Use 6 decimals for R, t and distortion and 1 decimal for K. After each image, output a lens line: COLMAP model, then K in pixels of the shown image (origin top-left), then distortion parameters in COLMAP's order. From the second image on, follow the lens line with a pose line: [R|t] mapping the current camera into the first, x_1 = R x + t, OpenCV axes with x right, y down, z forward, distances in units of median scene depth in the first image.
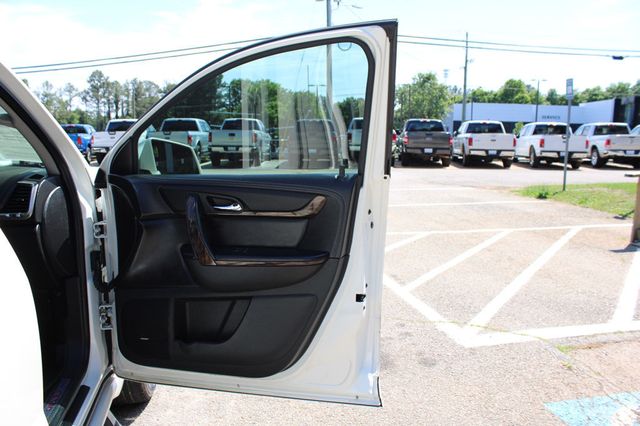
lens RADIAL K [[533.5, 0, 320.0], [0, 533.5, 213.0], [0, 0, 1]] dist [-0.173393, 0.156910]
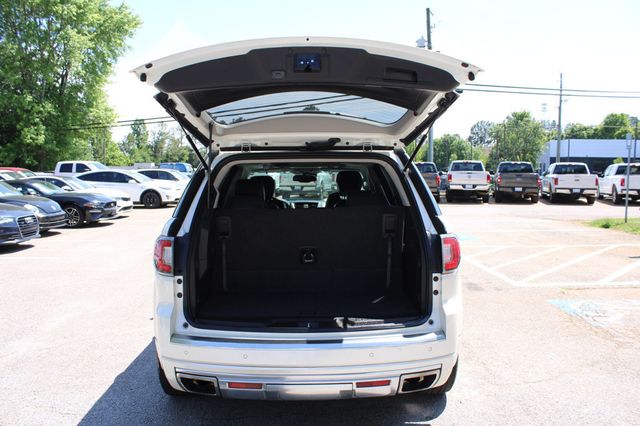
lens RADIAL K [[533.5, 0, 320.0], [0, 533.5, 213.0], [0, 0, 1]] dist [-0.173393, 0.156910]
pose [[0.984620, 0.010800, -0.174374, -0.020485], [-0.022299, 0.997693, -0.064119, 0.014697], [0.173279, 0.067021, 0.982590, -0.170878]]
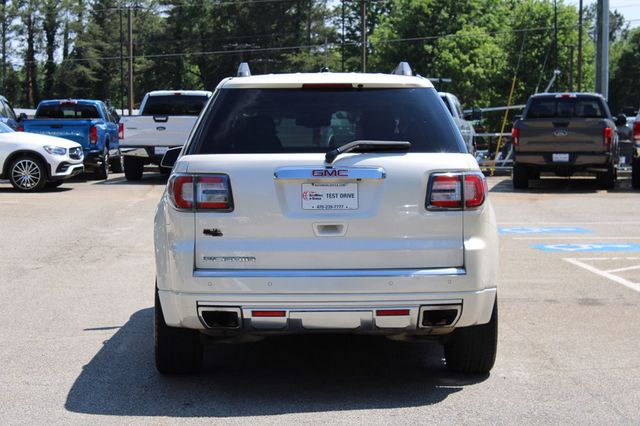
lens RADIAL K [[1522.4, 0, 320.0], [0, 1522.4, 213.0], [0, 0, 1]] dist [0.096886, 0.112905]
pose [[0.984416, 0.009086, -0.175622, 0.013484], [-0.023452, 0.996527, -0.079899, 0.047879], [0.174286, 0.082773, 0.981210, -0.383762]]
